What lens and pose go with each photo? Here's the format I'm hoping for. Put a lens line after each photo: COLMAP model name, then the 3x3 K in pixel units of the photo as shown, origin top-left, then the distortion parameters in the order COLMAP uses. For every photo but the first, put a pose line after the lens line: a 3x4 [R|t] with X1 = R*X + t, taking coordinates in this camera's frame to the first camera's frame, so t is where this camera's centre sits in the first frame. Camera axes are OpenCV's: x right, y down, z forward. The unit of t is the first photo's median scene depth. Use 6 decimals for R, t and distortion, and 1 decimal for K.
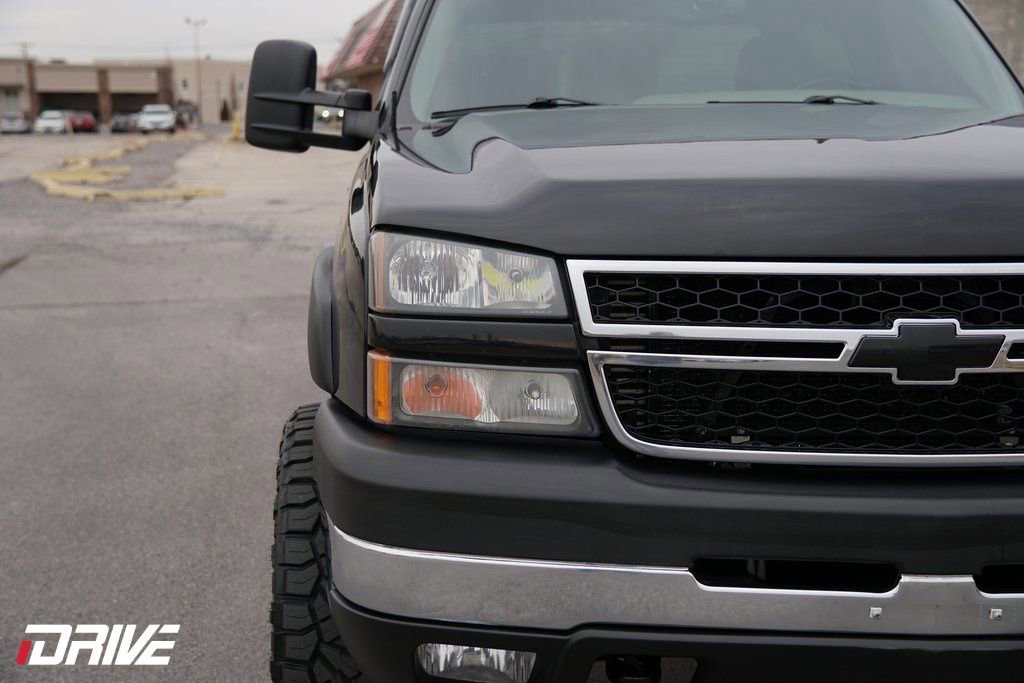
lens RADIAL K [[1358.8, 0, 517.6], [0, 1358.8, 349.1], [0, 0, 1]] dist [0.158139, 0.000000]
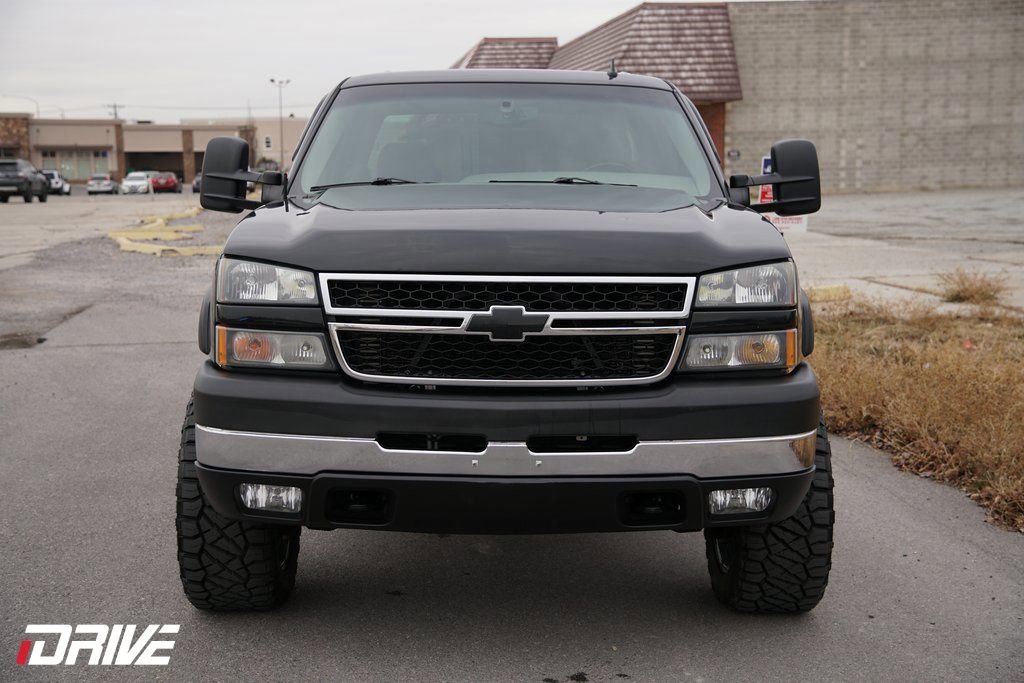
lens RADIAL K [[1358.8, 0, 503.1], [0, 1358.8, 349.5], [0, 0, 1]] dist [0.158139, 0.000000]
pose [[0.998285, 0.006578, -0.058167, 0.371576], [-0.008968, 0.999122, -0.040926, 0.104132], [0.057846, 0.041378, 0.997468, -0.765928]]
